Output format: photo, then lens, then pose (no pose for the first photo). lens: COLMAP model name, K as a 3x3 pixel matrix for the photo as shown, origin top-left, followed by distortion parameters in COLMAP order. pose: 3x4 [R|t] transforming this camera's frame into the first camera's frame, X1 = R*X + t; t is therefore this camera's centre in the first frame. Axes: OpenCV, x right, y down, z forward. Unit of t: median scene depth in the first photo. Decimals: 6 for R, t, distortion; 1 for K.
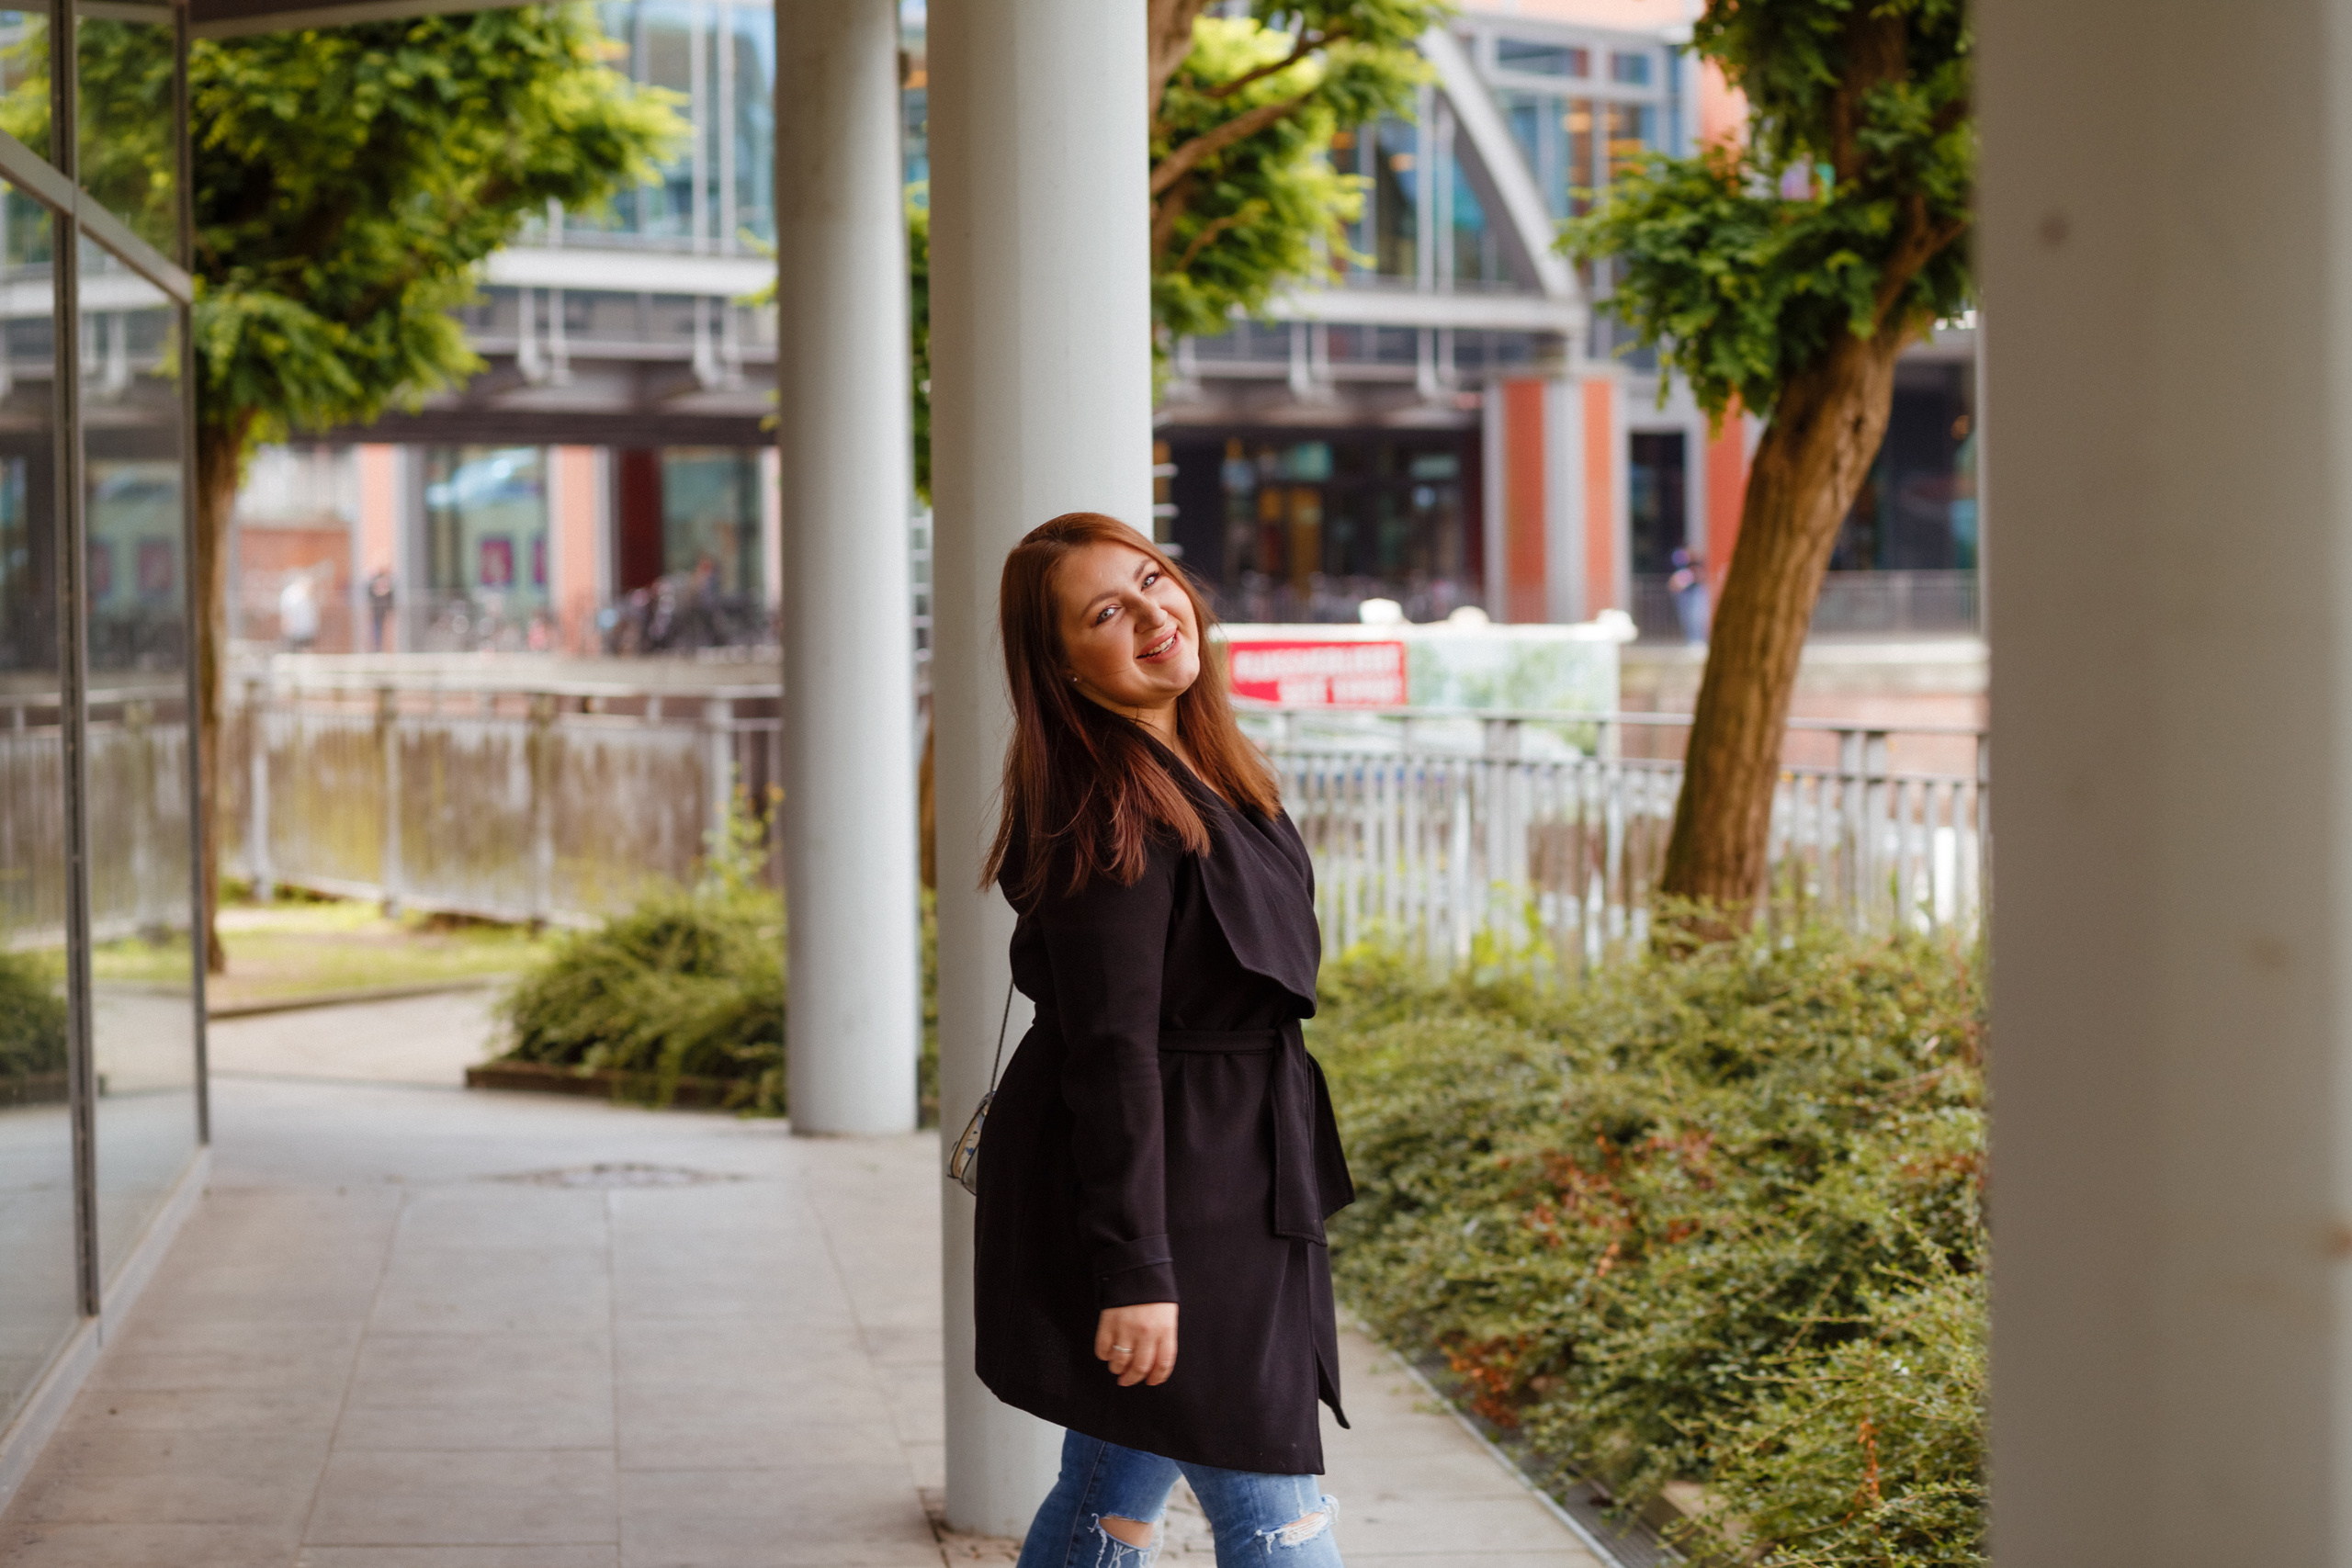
lens RADIAL K [[5885.4, 0, 1176.0], [0, 5885.4, 784.0], [0, 0, 1]] dist [-0.072798, -0.691651]
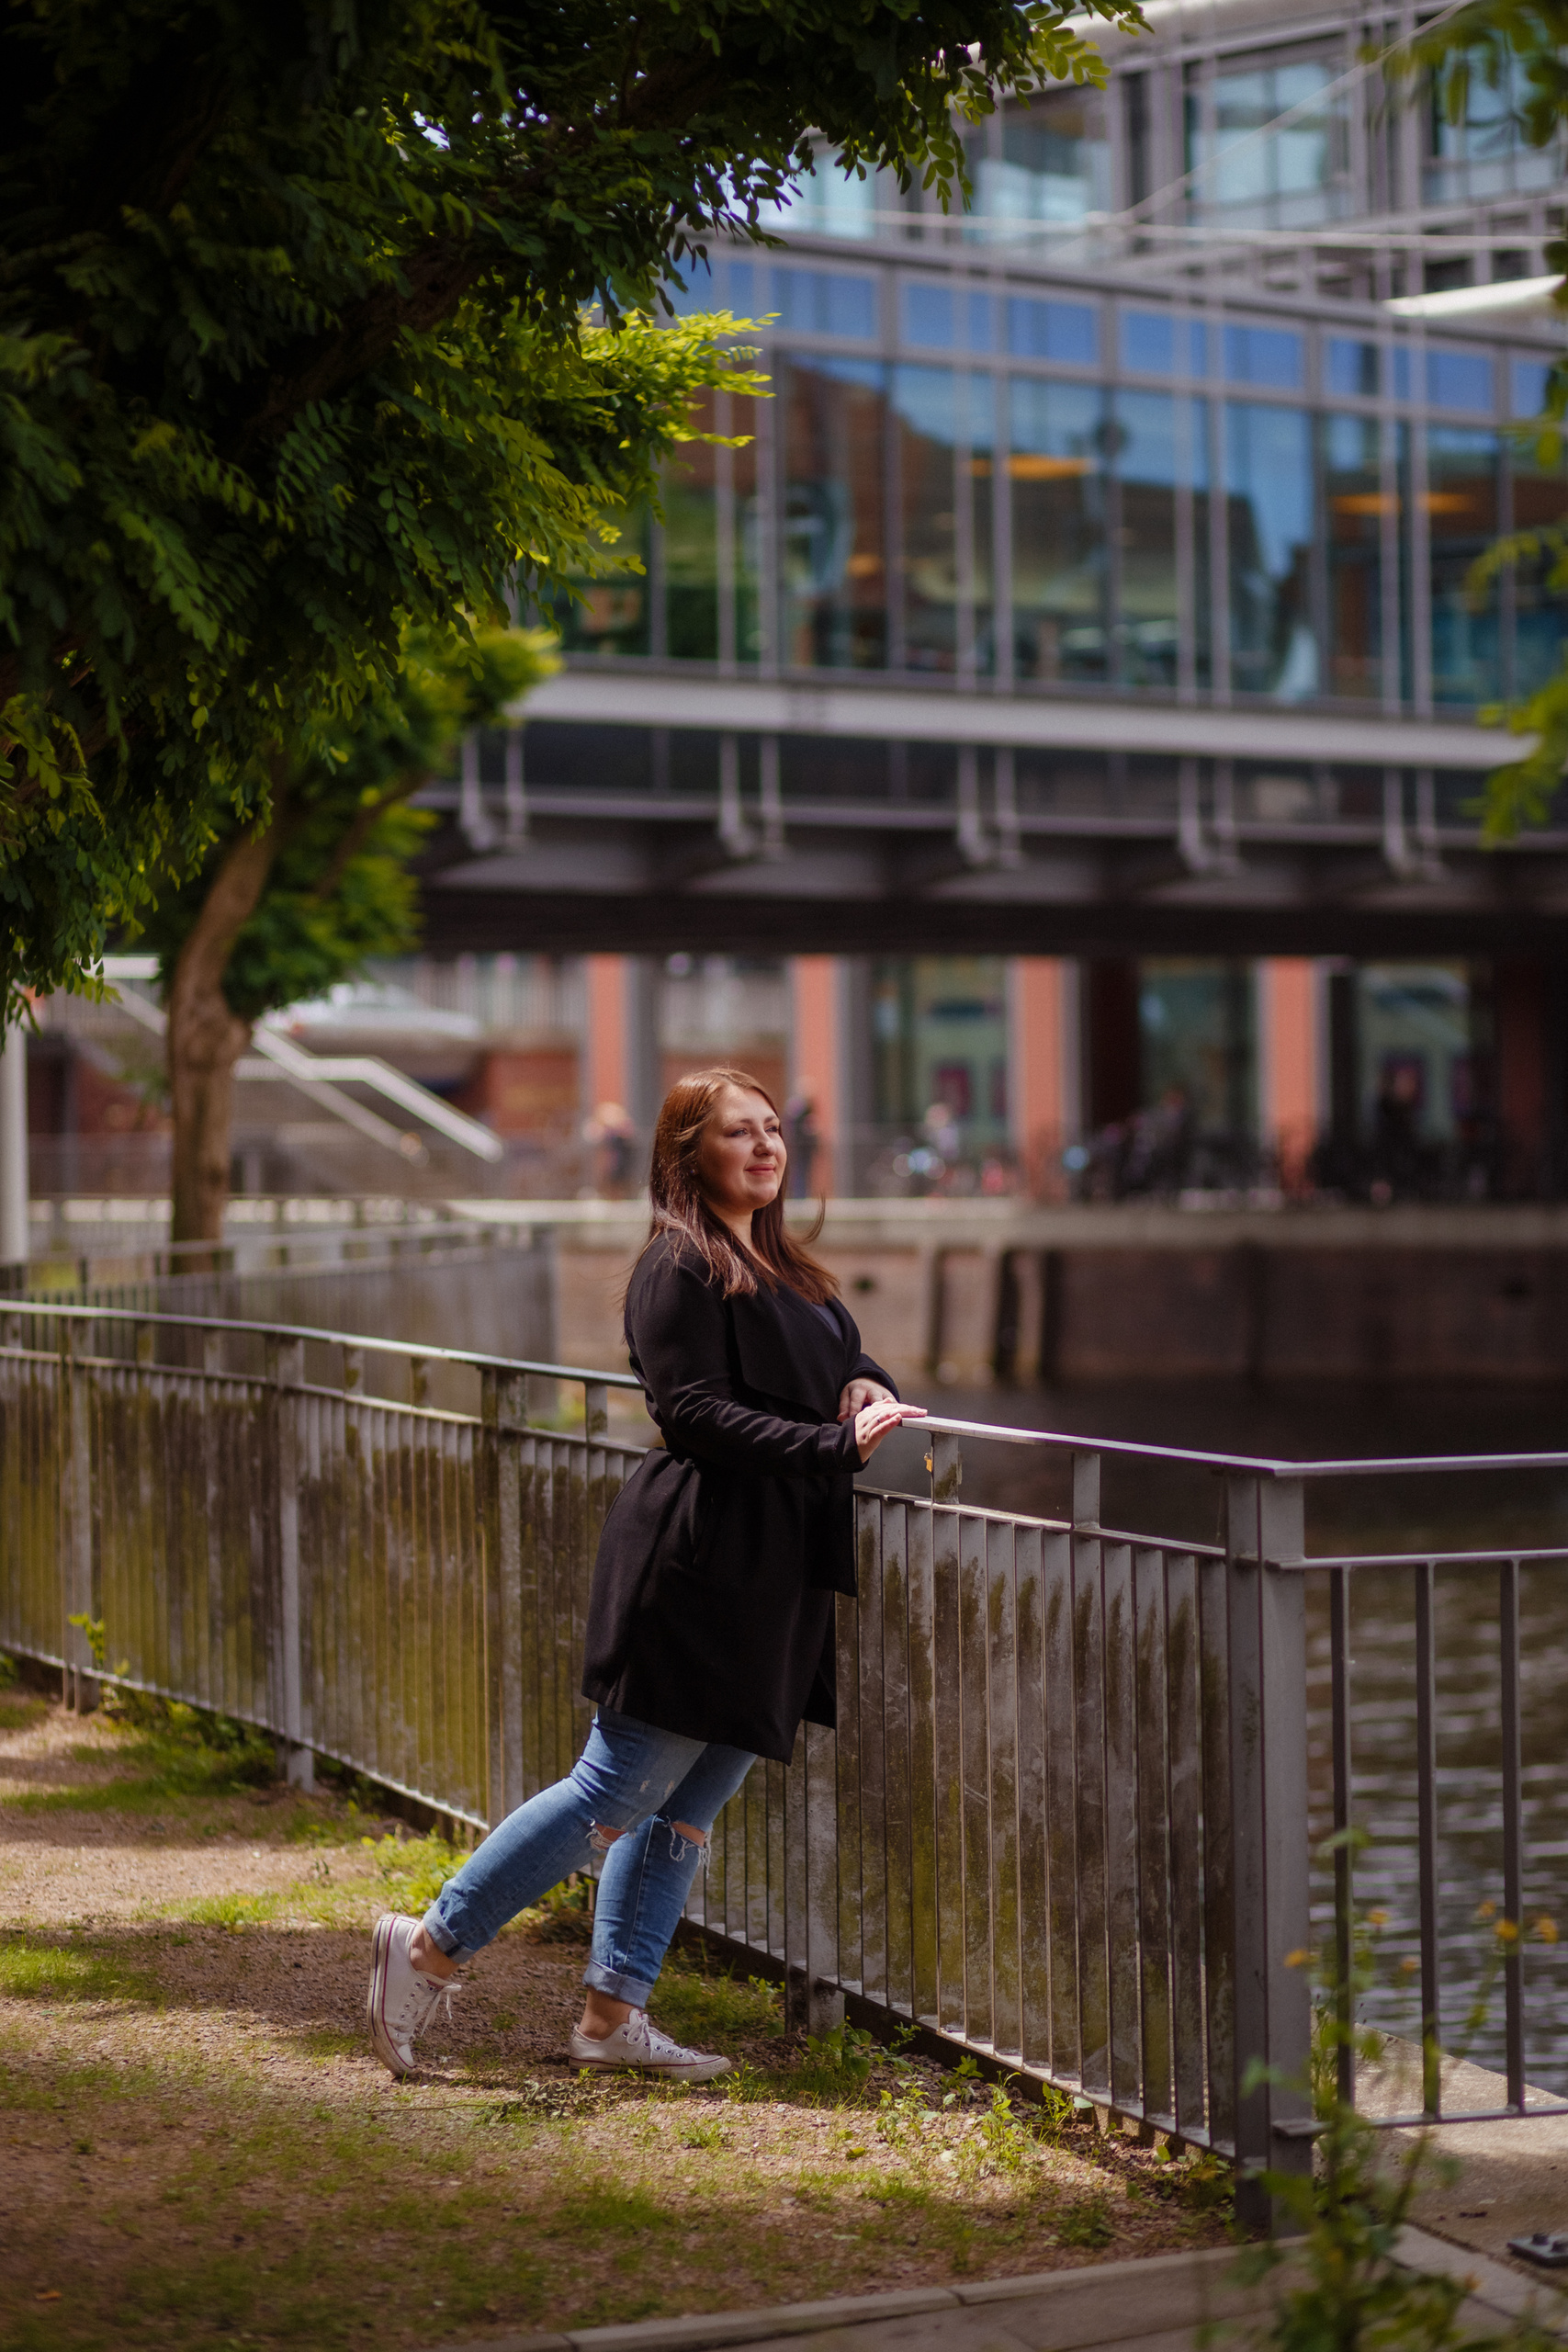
lens RADIAL K [[5673.0, 0, 784.0], [0, 5673.0, 1176.0], [0, 0, 1]] dist [-0.120060, -0.722900]
pose [[0.988698, 0.000178, -0.149922, -0.056761], [-0.003631, 0.999734, -0.022756, -0.025235], [0.149878, 0.023043, 0.988436, 0.673940]]
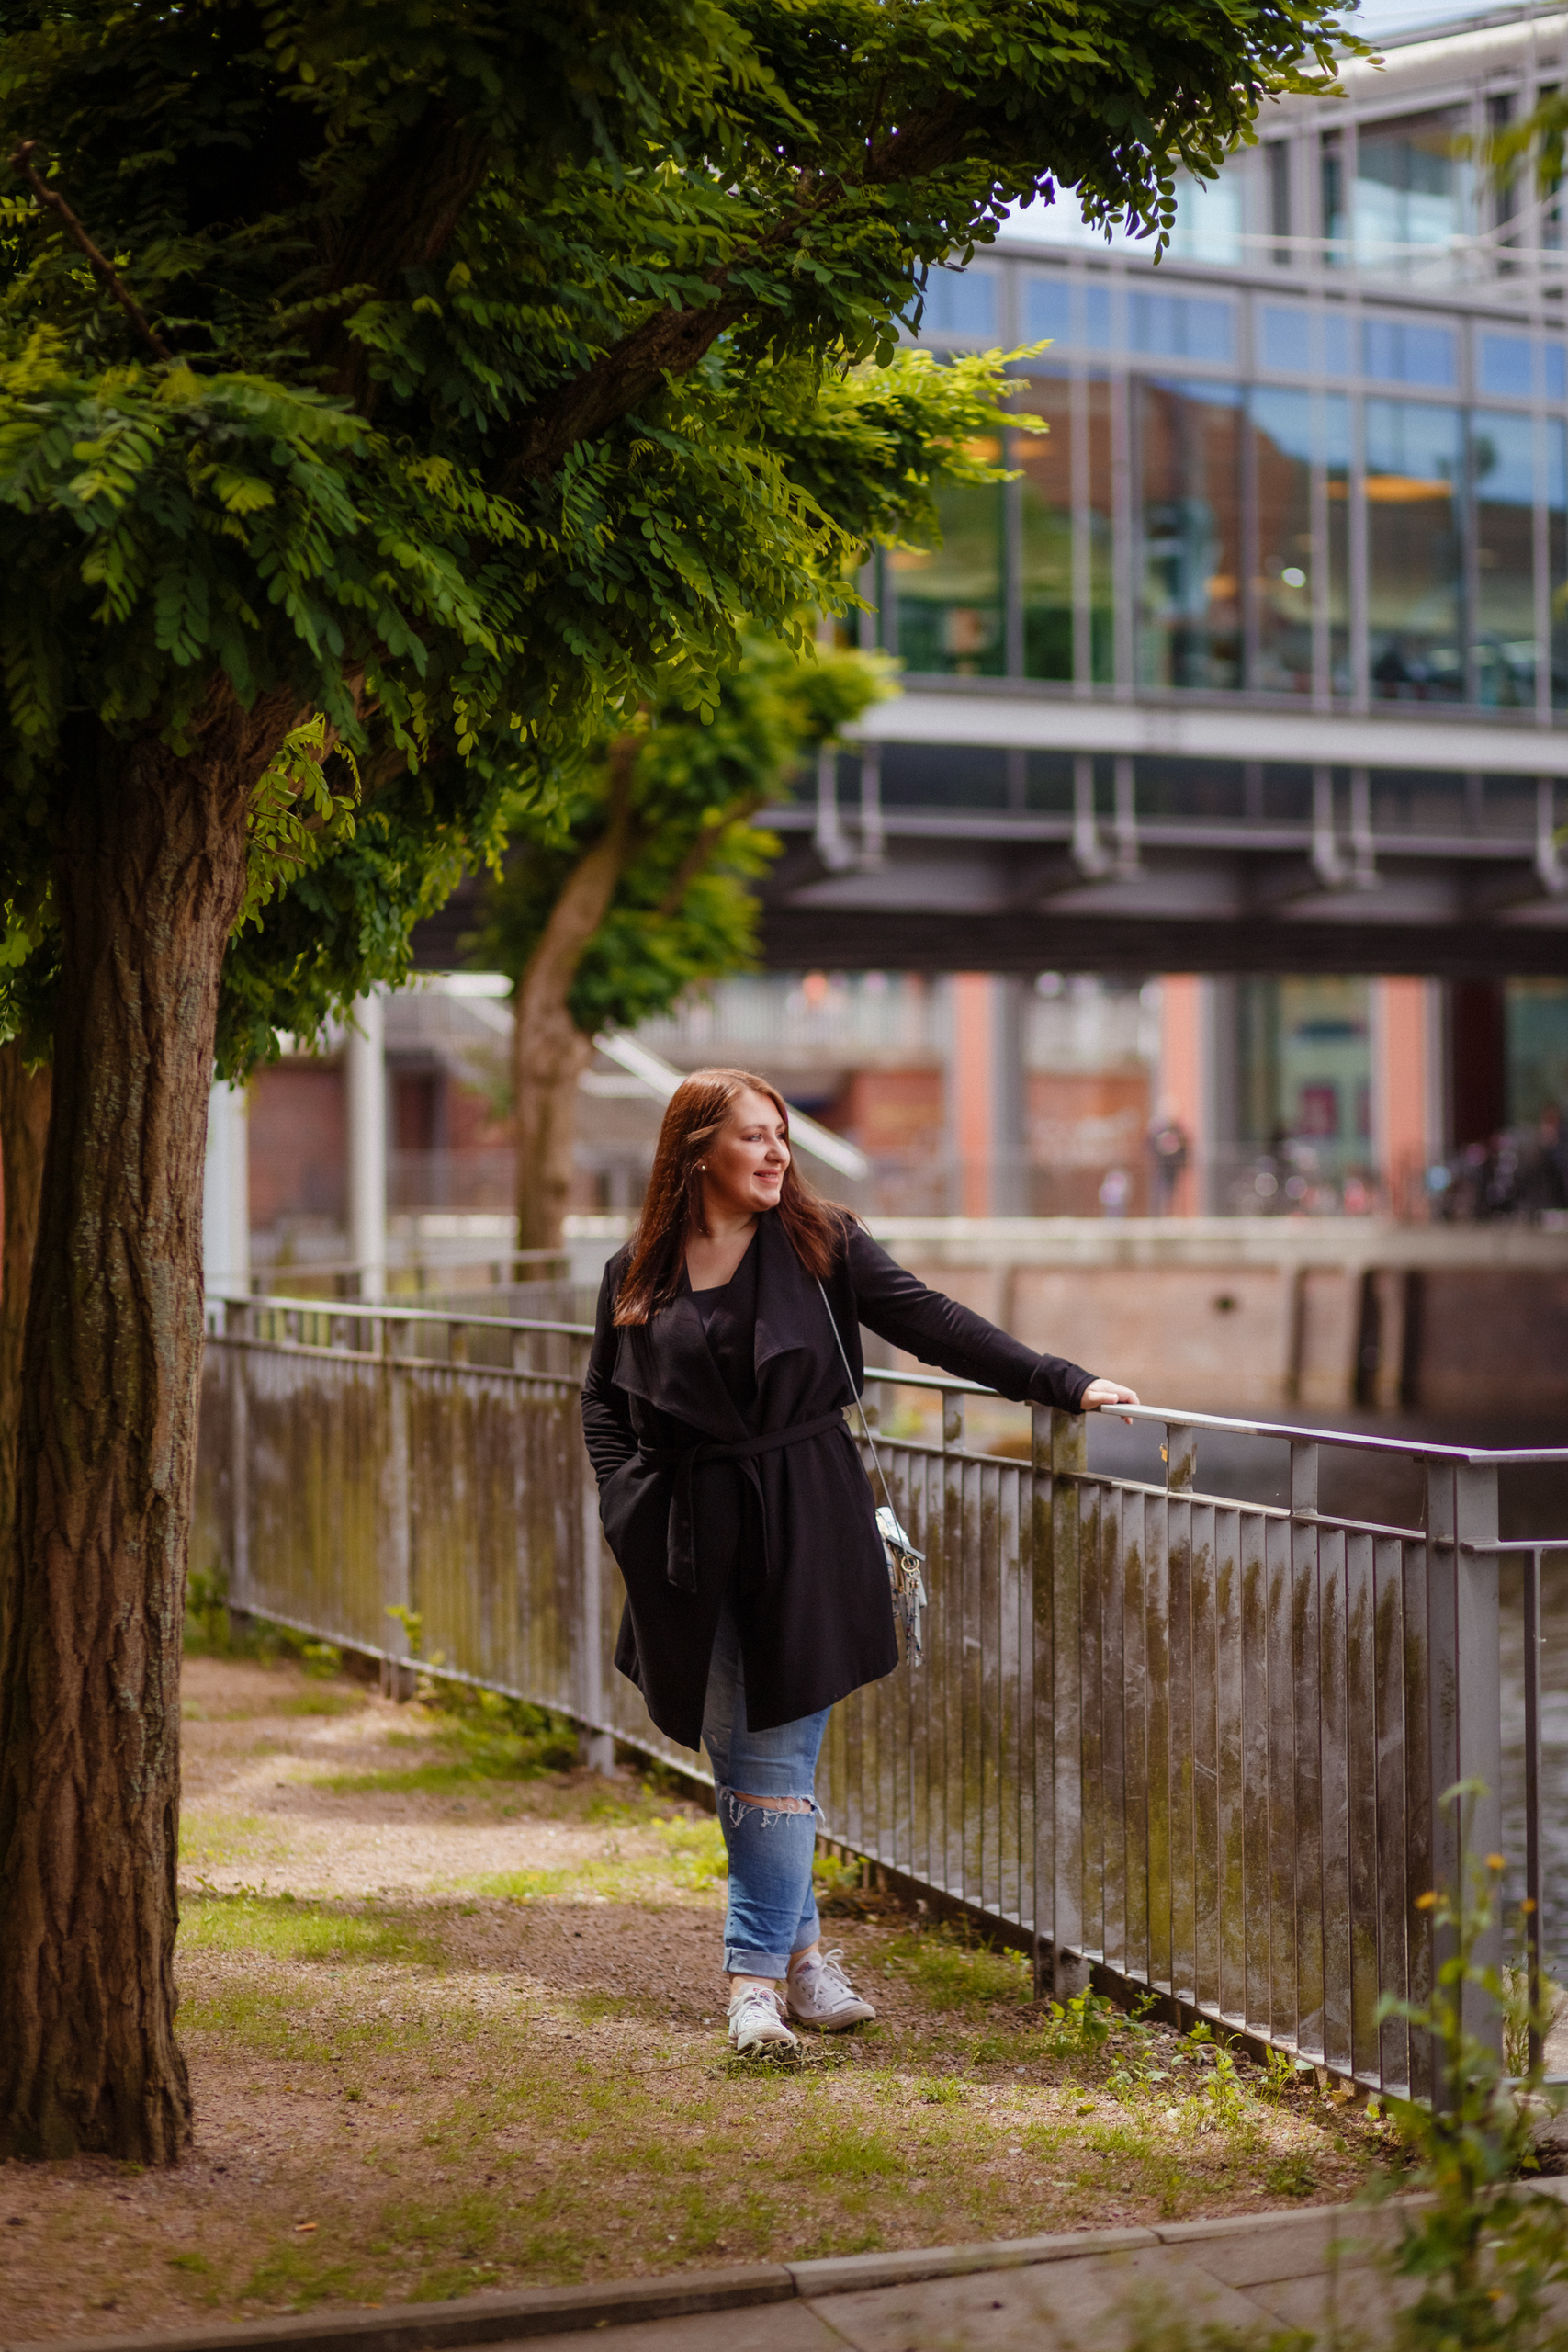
lens RADIAL K [[5667.2, 0, 784.0], [0, 5667.2, 1176.0], [0, 0, 1]] dist [-0.073907, -1.429748]
pose [[0.976390, 0.003395, -0.215988, -0.043854], [-0.009184, 0.999625, -0.025802, -0.023613], [0.215820, 0.027176, 0.976055, 0.656133]]
